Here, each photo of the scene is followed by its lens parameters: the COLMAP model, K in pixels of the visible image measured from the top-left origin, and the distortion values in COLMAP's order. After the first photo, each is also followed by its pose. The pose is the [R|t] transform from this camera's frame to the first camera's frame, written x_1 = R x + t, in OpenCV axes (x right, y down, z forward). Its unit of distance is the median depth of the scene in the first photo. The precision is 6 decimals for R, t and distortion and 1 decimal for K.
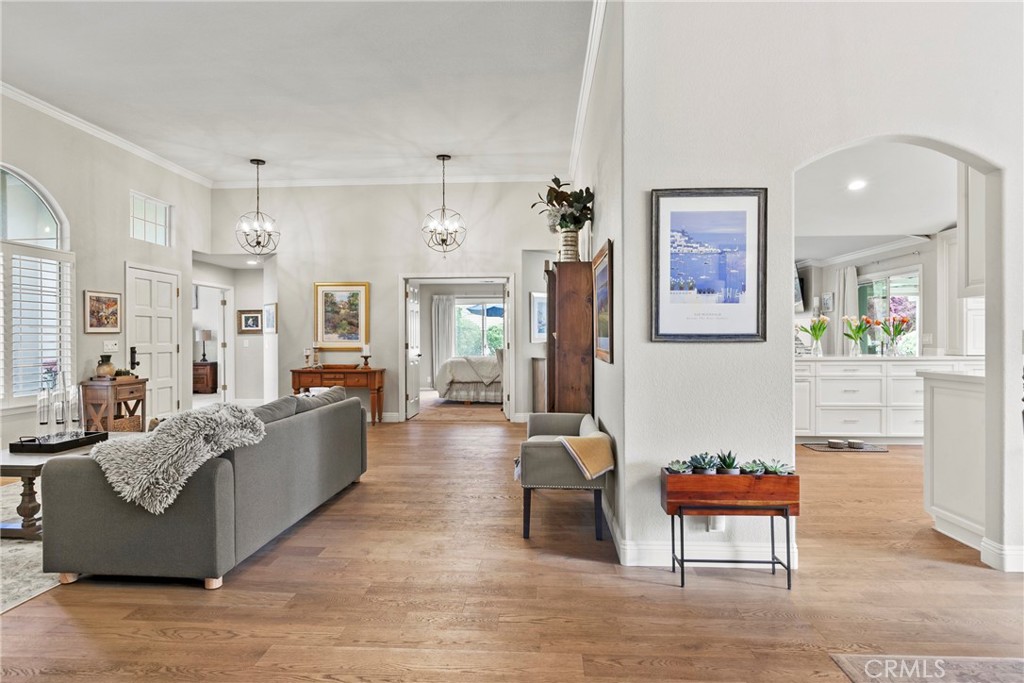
lens RADIAL K [[585.0, 0, 512.0], [0, 585.0, 341.5], [0, 0, 1]] dist [-0.002147, -0.000982]
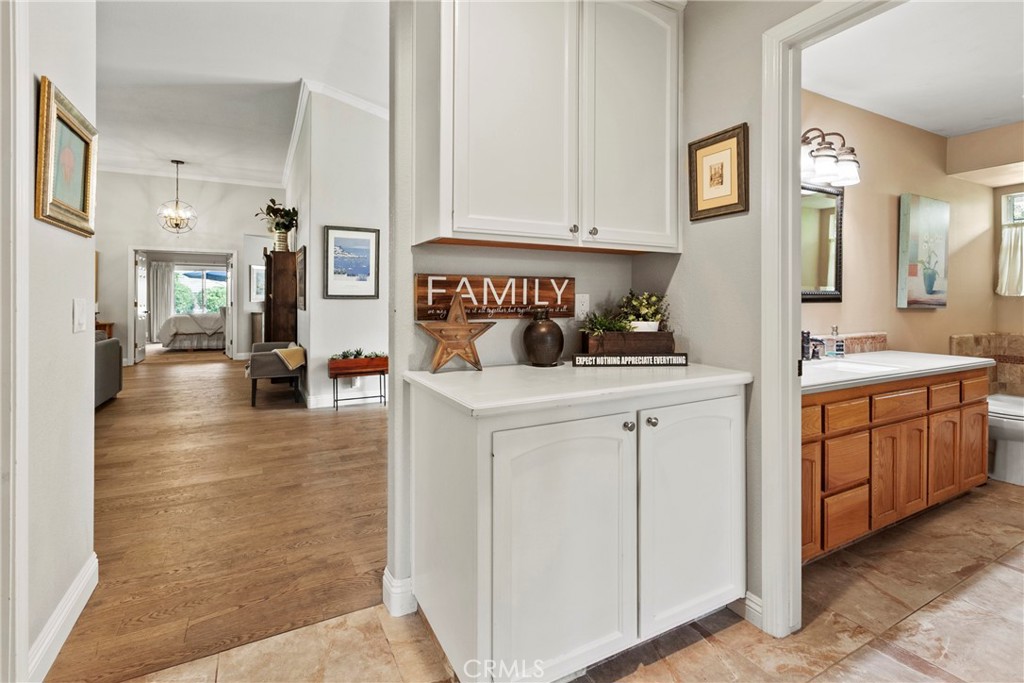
lens RADIAL K [[474.9, 0, 515.0], [0, 474.9, 298.4], [0, 0, 1]] dist [0.000040, -0.001109]
pose [[0.851256, 0.006712, 0.524708, -0.064824], [-0.000705, 0.999932, -0.011647, 0.017251], [-0.524750, 0.009544, 0.851203, -0.738726]]
